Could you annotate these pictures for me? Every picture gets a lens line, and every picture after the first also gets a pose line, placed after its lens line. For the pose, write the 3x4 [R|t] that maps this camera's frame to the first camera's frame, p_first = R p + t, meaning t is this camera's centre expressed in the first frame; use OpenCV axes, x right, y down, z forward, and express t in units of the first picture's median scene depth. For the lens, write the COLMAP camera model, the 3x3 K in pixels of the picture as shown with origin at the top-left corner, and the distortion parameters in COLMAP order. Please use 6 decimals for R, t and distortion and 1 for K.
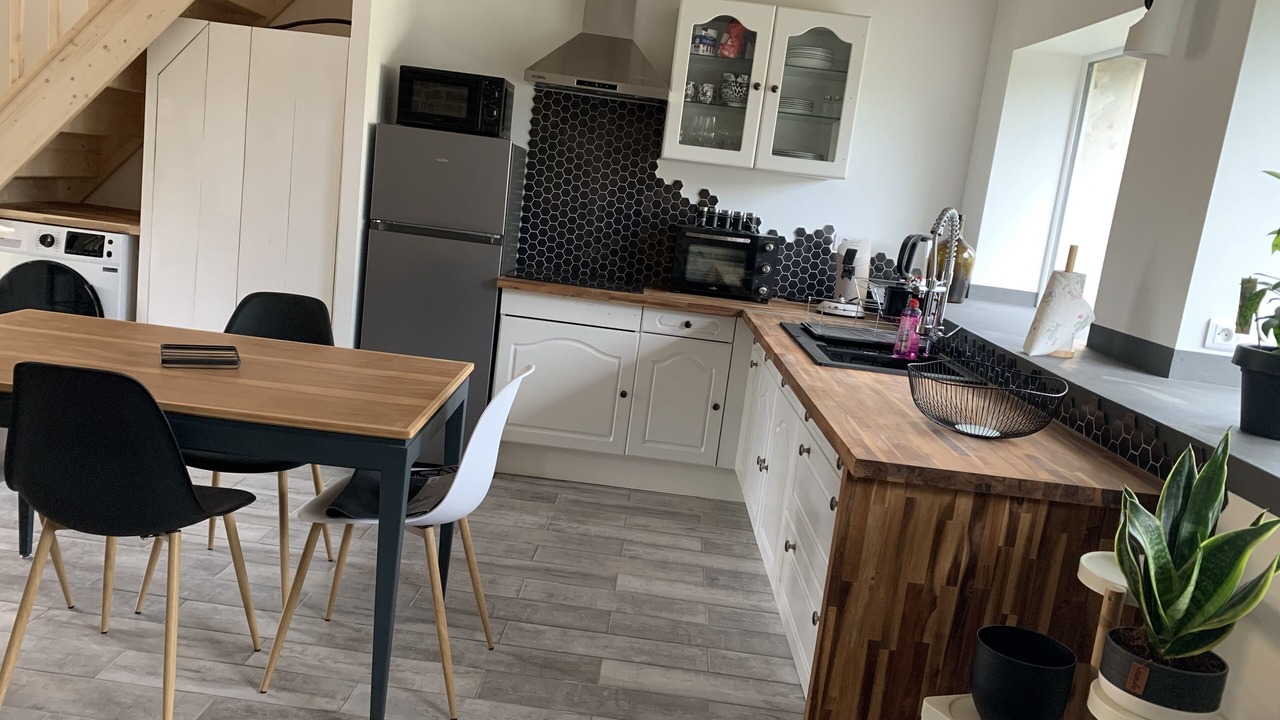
lens RADIAL K [[976.3, 0, 646.7], [0, 976.3, 355.2], [0, 0, 1]] dist [0.088544, -0.133681]
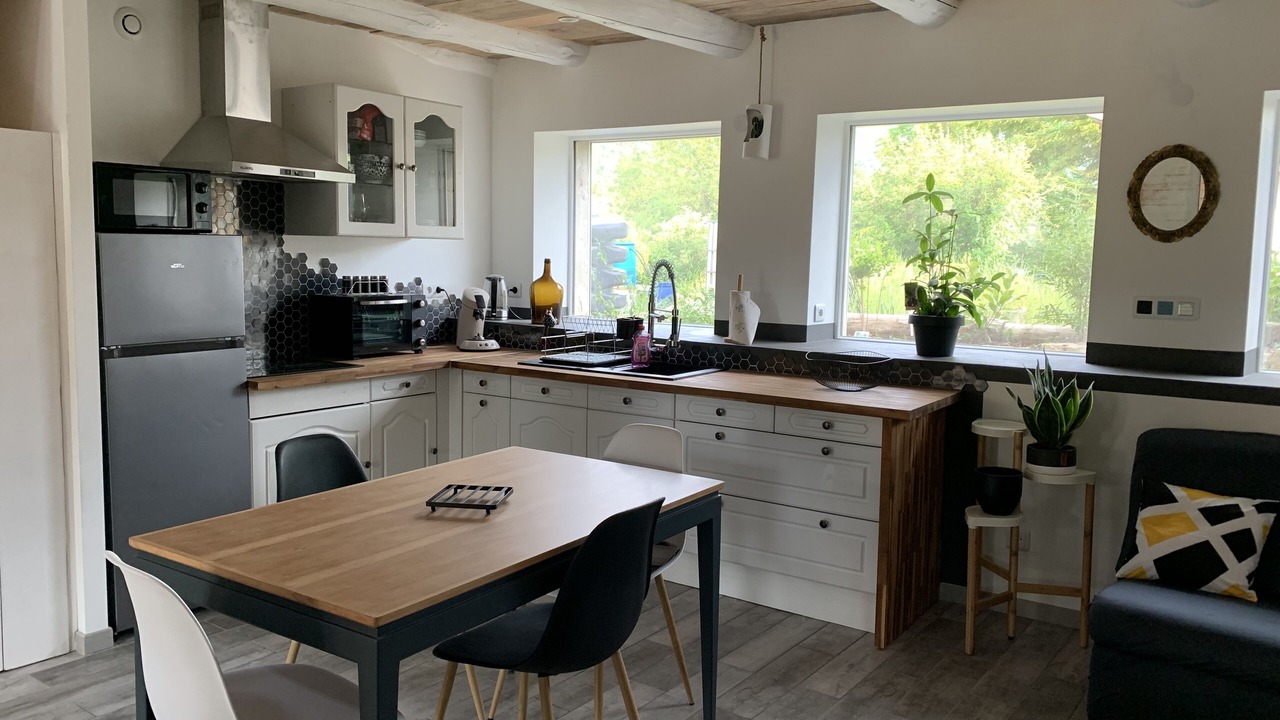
lens RADIAL K [[976.3, 0, 646.7], [0, 976.3, 355.2], [0, 0, 1]] dist [0.088544, -0.133681]
pose [[0.552247, -0.197909, 0.809849, -0.680703], [0.187420, 0.976021, 0.110713, -0.132533], [-0.812340, 0.090641, 0.576097, 0.138438]]
